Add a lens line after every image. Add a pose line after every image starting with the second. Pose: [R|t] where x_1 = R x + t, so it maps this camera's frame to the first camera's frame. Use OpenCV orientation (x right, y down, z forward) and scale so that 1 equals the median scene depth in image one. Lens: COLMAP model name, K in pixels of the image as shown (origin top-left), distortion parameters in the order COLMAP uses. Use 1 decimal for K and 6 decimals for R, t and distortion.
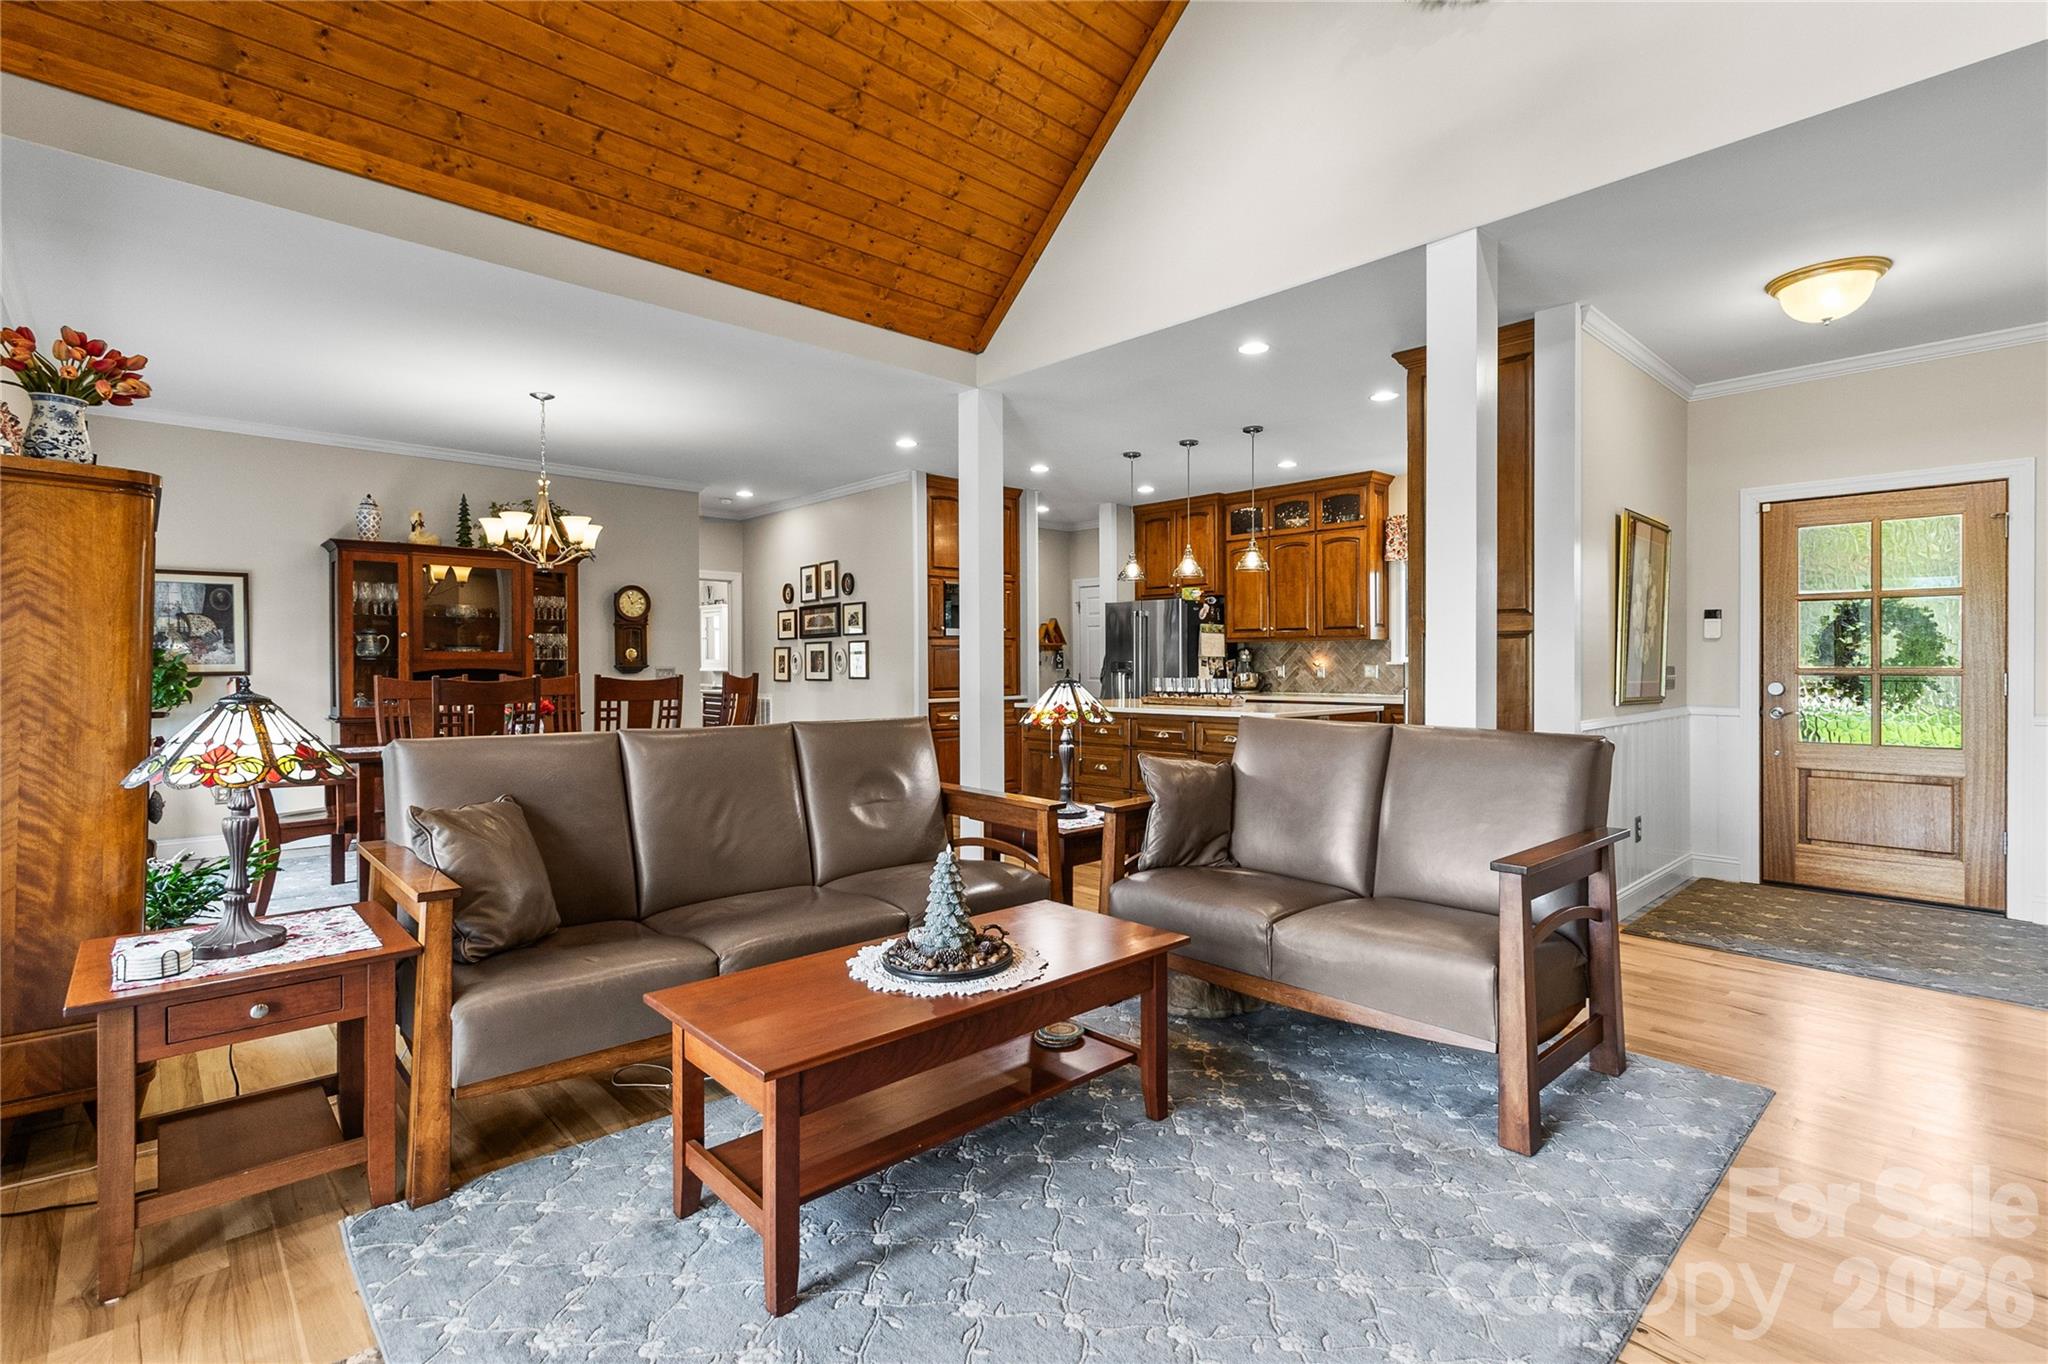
lens RADIAL K [[947.1, 0, 1032.1], [0, 947.1, 667.2], [0, 0, 1]] dist [0.000702, 0.000380]
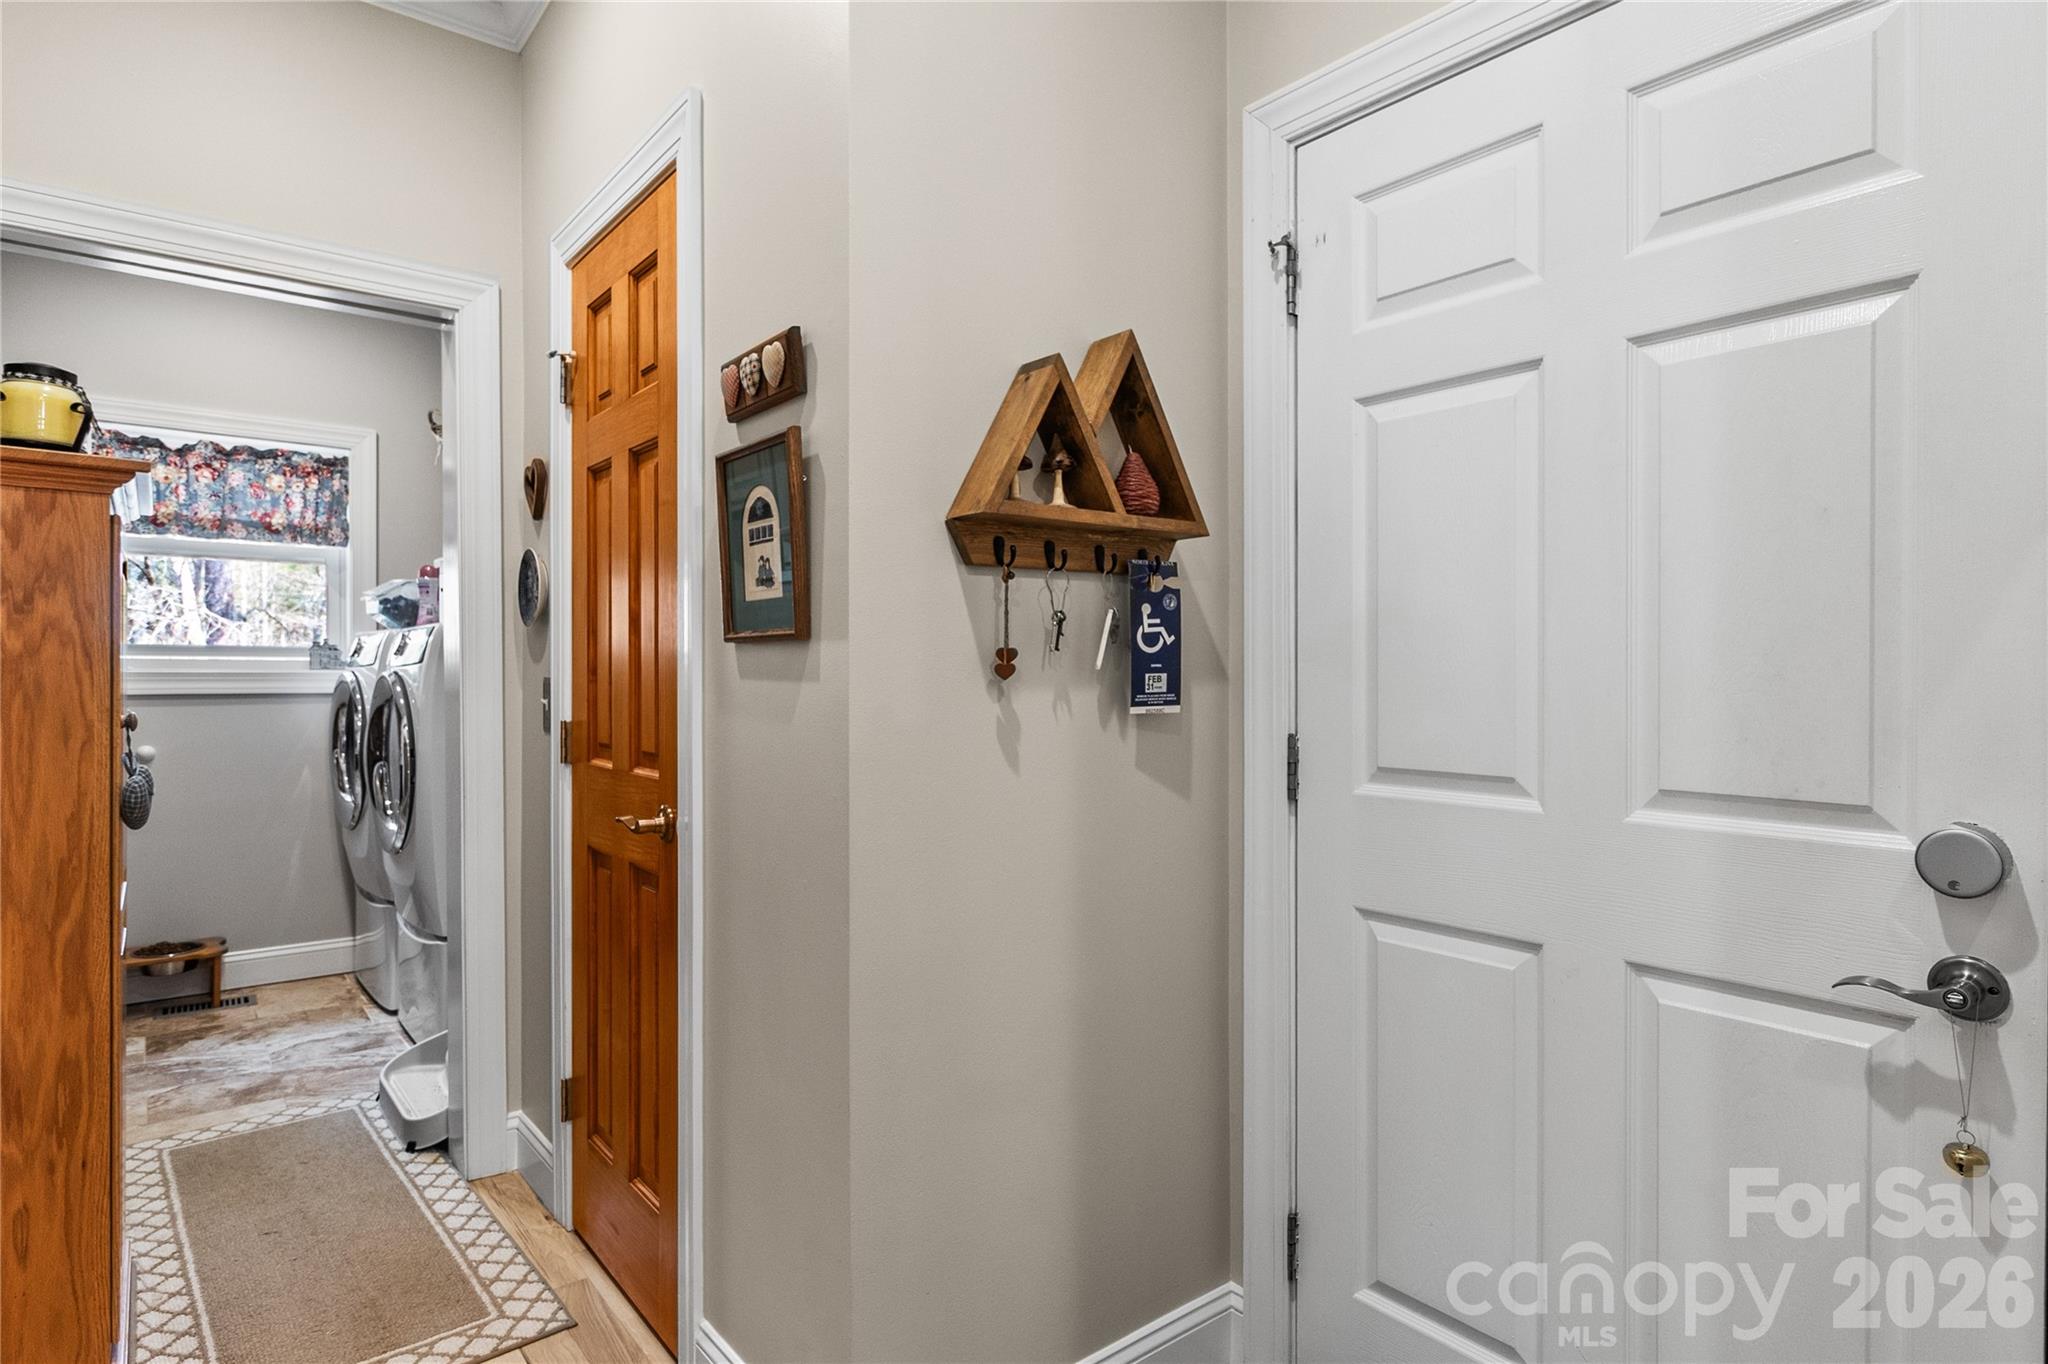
lens RADIAL K [[1111.0, 0, 1081.3], [0, 1111.0, 670.4], [0, 0, 1]] dist [0.004341, -0.000573]
pose [[0.998903, 0.004383, -0.046628, 0.033563], [-0.004726, 0.999963, -0.007245, -0.002714], [0.046594, 0.007457, 0.998886, 1.082214]]
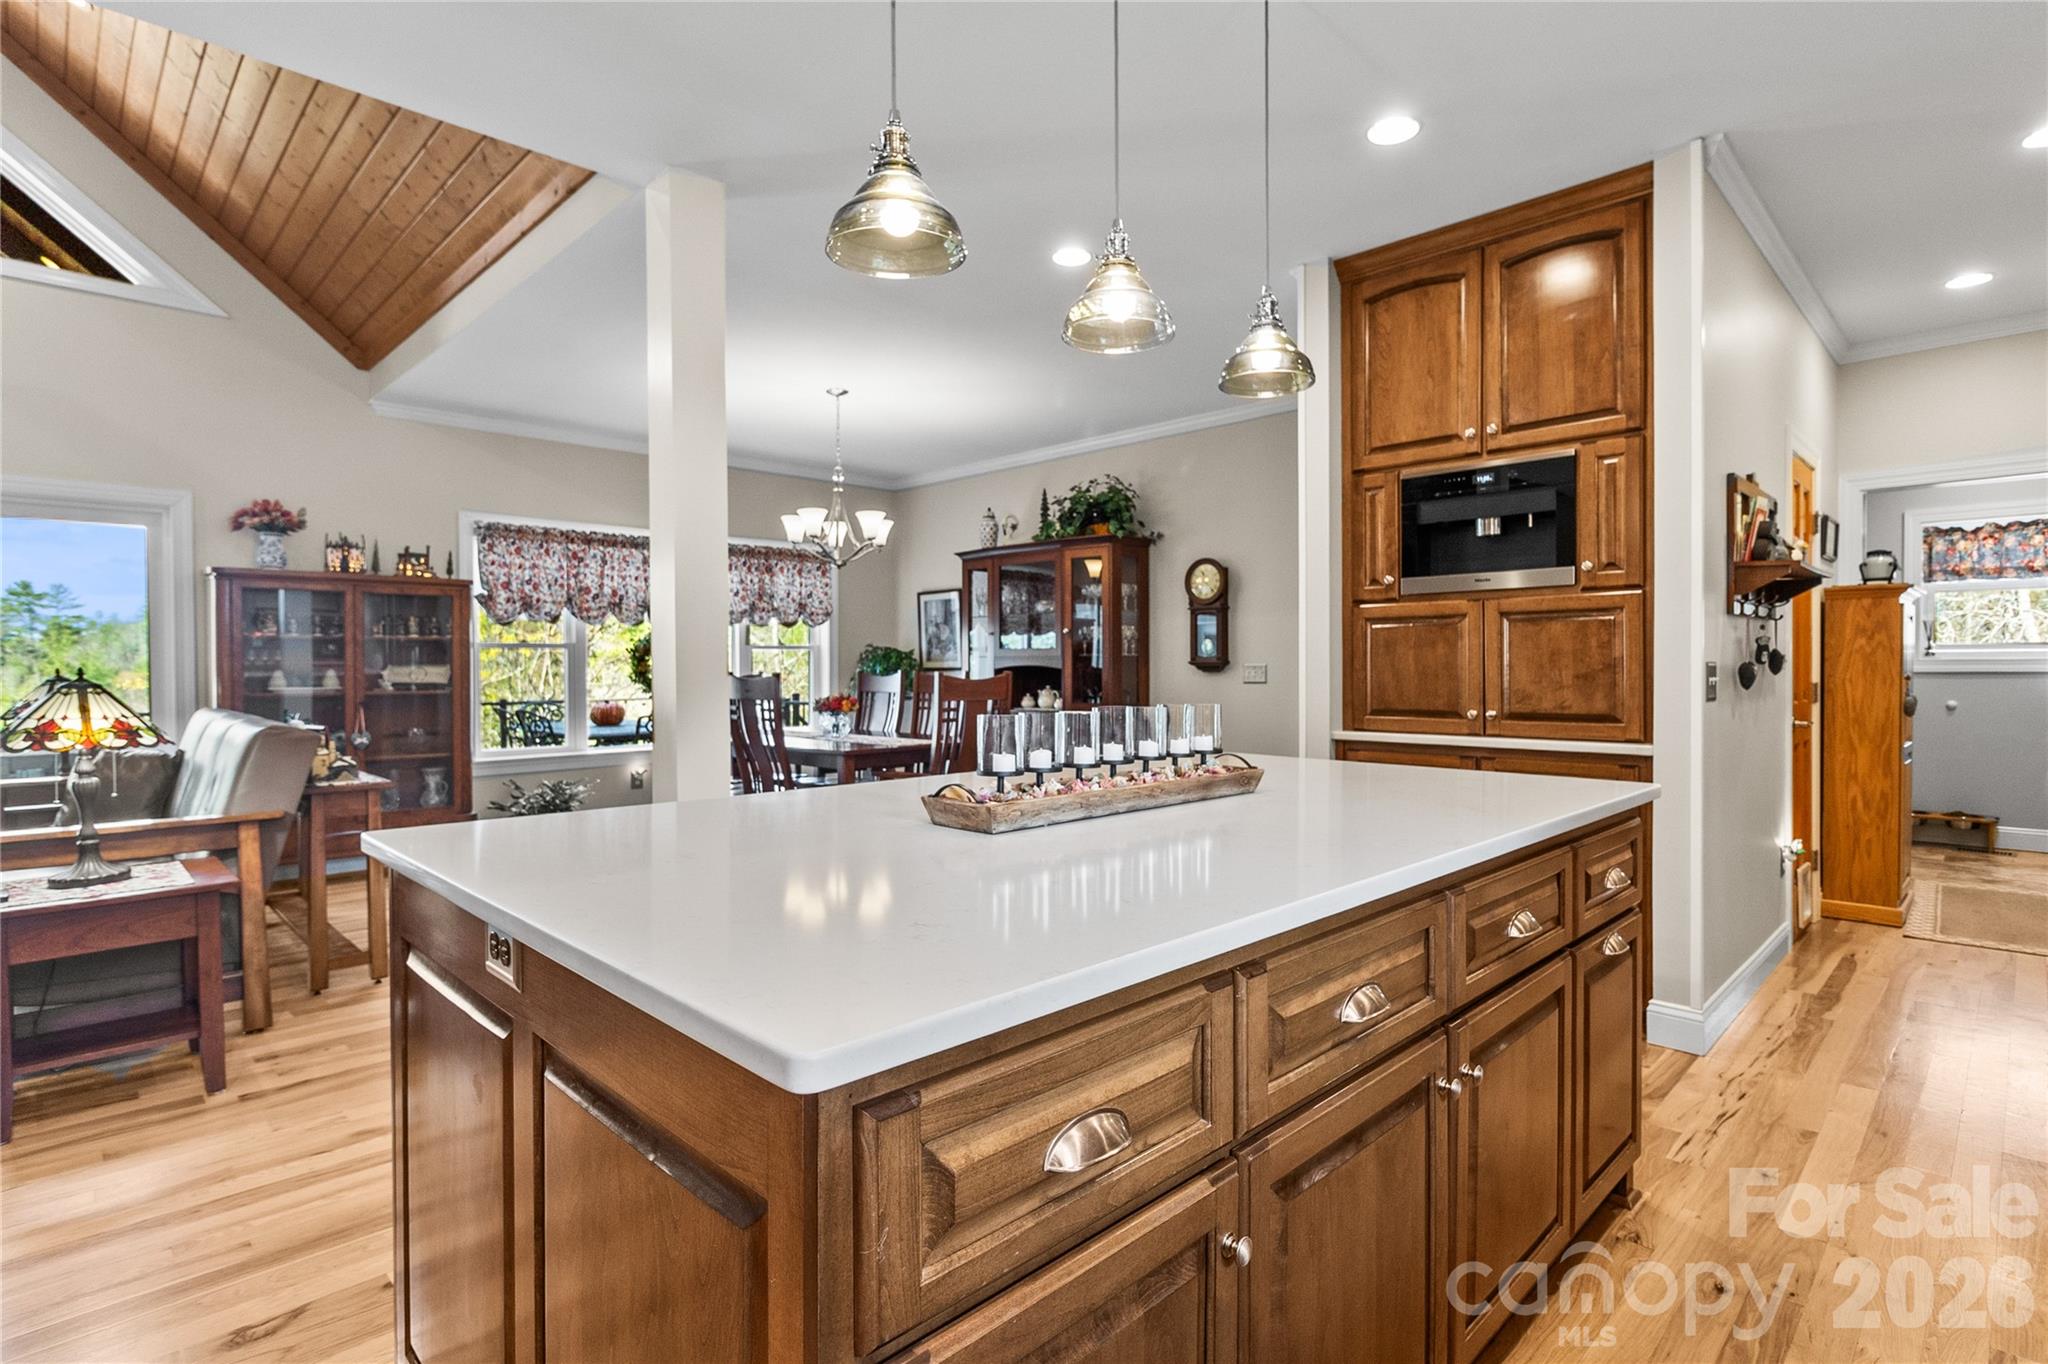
lens RADIAL K [[996.7, 0, 1032.2], [0, 996.7, 685.4], [0, 0, 1]] dist [-0.000067, 0.000247]
pose [[0.038782, 0.023379, -0.998974, 0.368906], [0.000534, 0.999726, 0.023417, -0.001665], [0.999248, -0.001442, 0.038759, 0.787785]]
